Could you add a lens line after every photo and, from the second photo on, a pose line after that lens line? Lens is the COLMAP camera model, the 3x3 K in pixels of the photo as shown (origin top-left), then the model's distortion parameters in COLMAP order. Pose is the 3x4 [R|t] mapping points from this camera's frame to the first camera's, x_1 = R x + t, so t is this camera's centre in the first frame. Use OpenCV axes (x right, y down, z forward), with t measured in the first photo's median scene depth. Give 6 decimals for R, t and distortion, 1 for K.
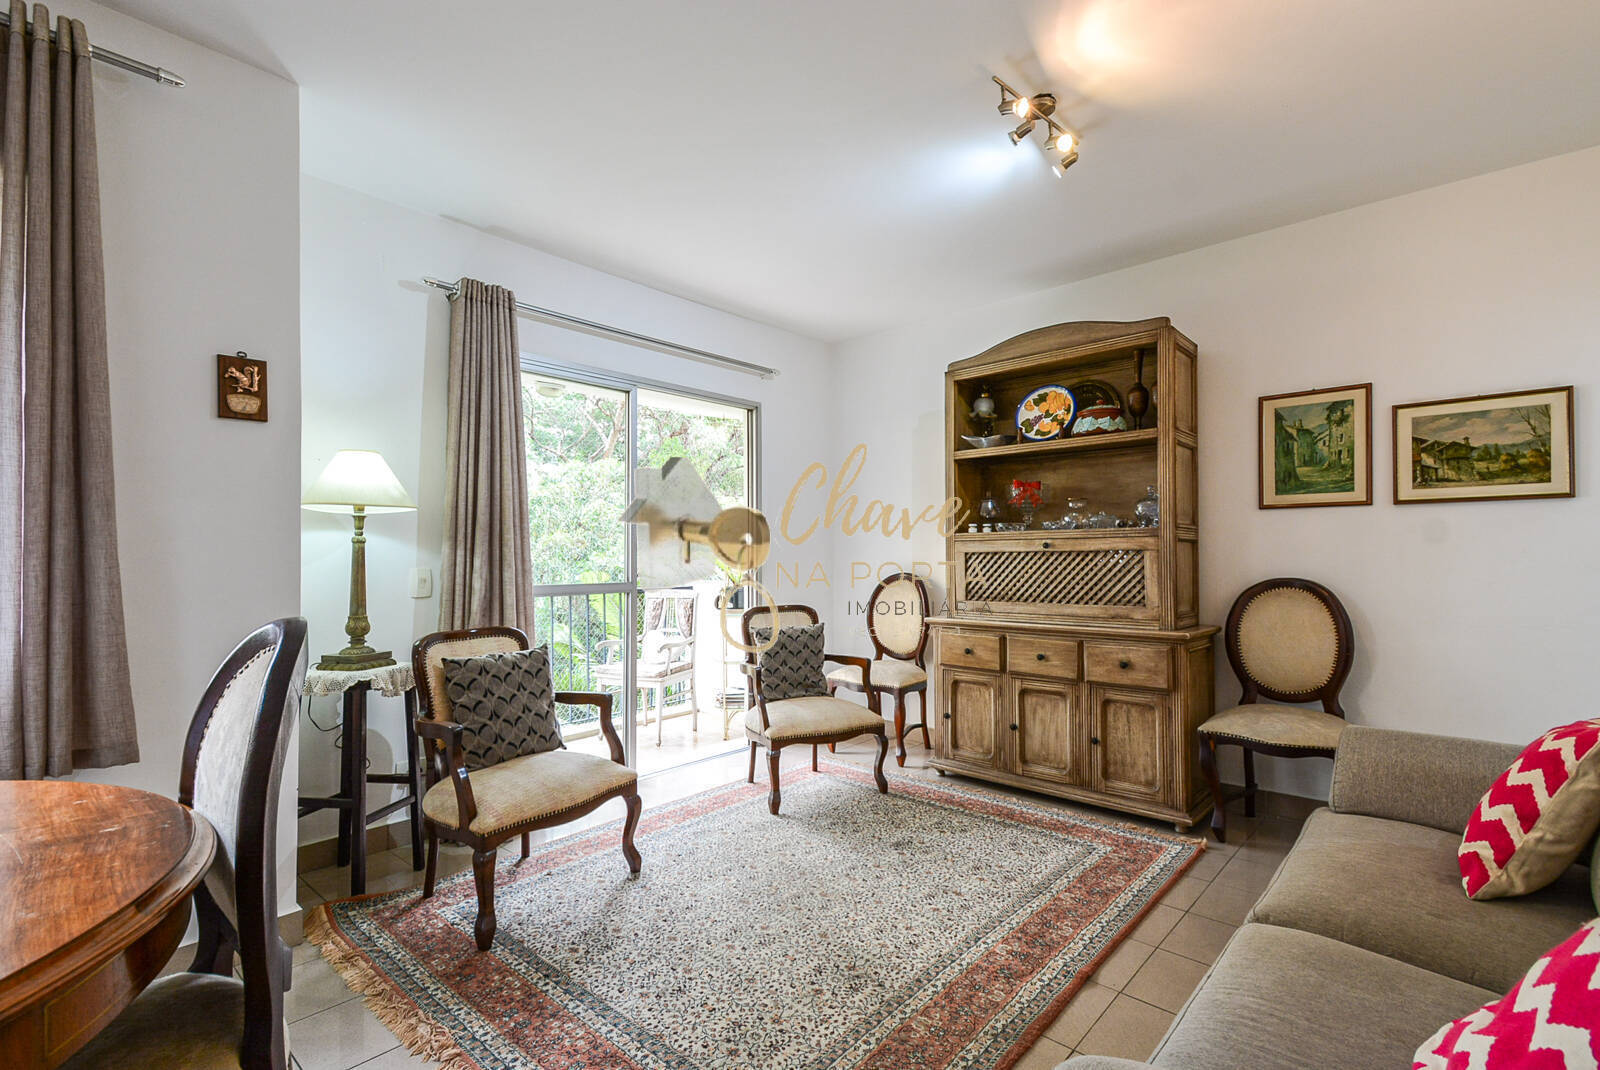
lens RADIAL K [[741.2, 0, 787.9], [0, 741.2, 546.9], [0, 0, 1]] dist [-0.002863, -0.009365]
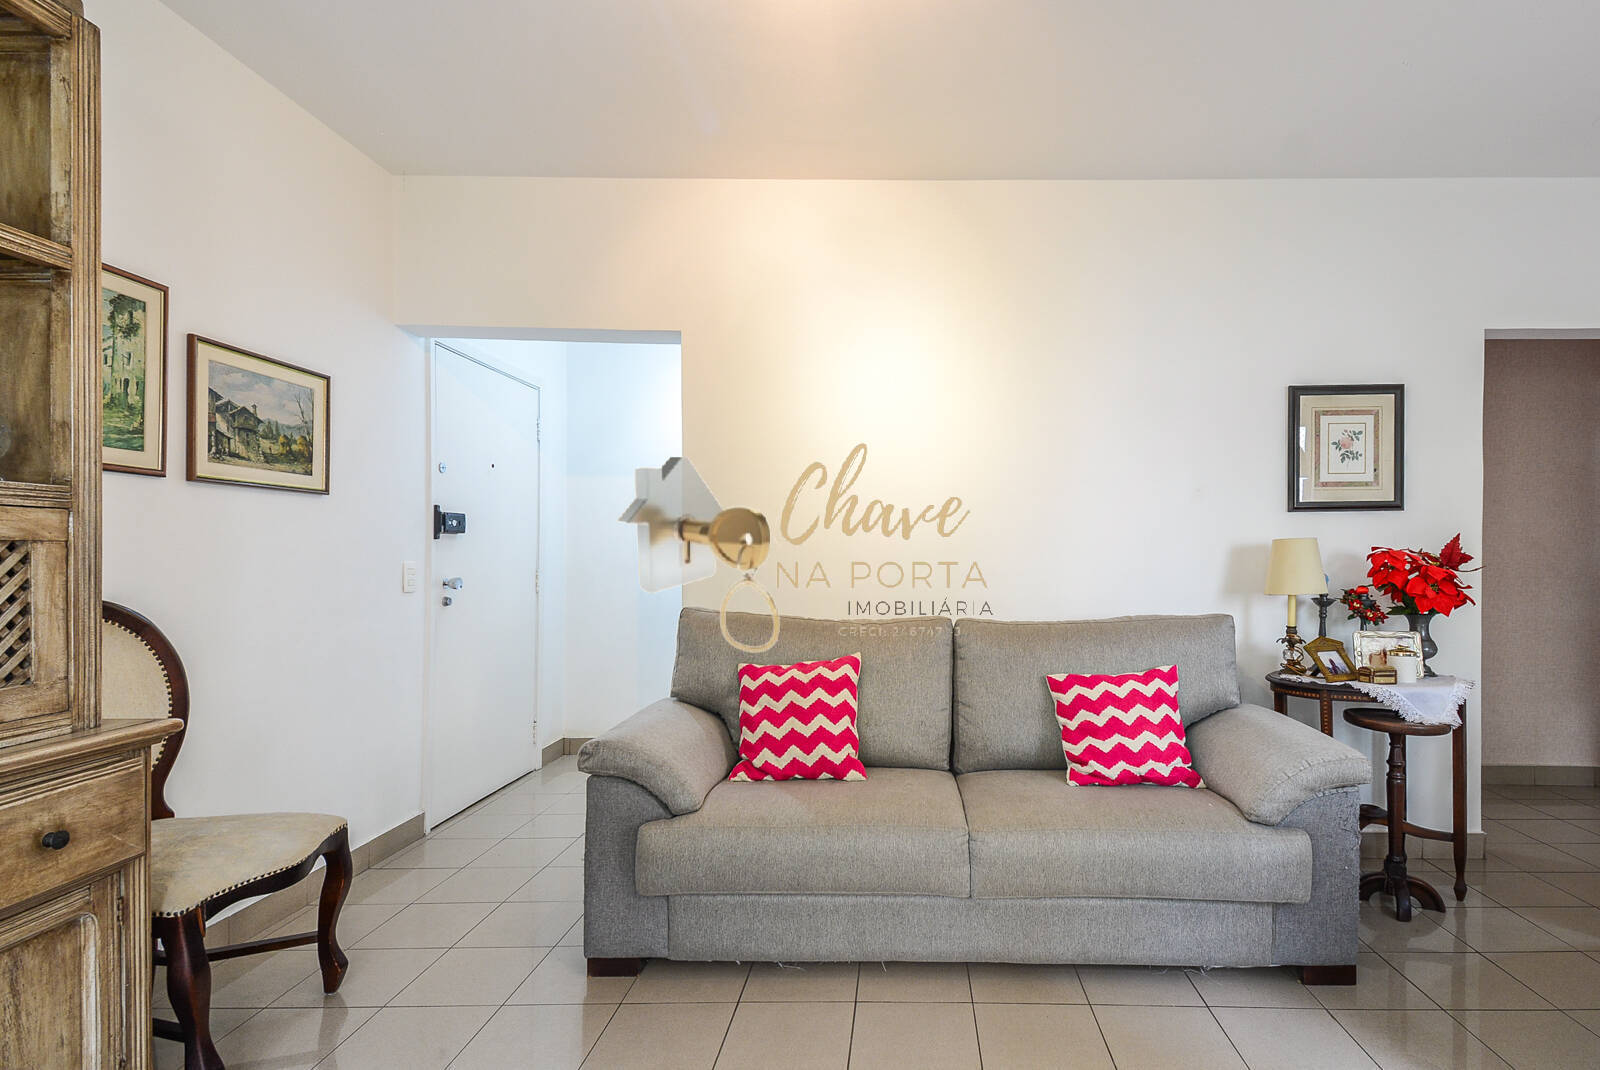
lens RADIAL K [[765.8, 0, 880.4], [0, 765.8, 573.6], [0, 0, 1]] dist [0.012407, -0.000337]
pose [[-0.640161, -0.017358, 0.768044, -0.119013], [-0.013544, 0.999844, 0.011308, 0.010360], [-0.768121, -0.003163, -0.640297, 0.867205]]
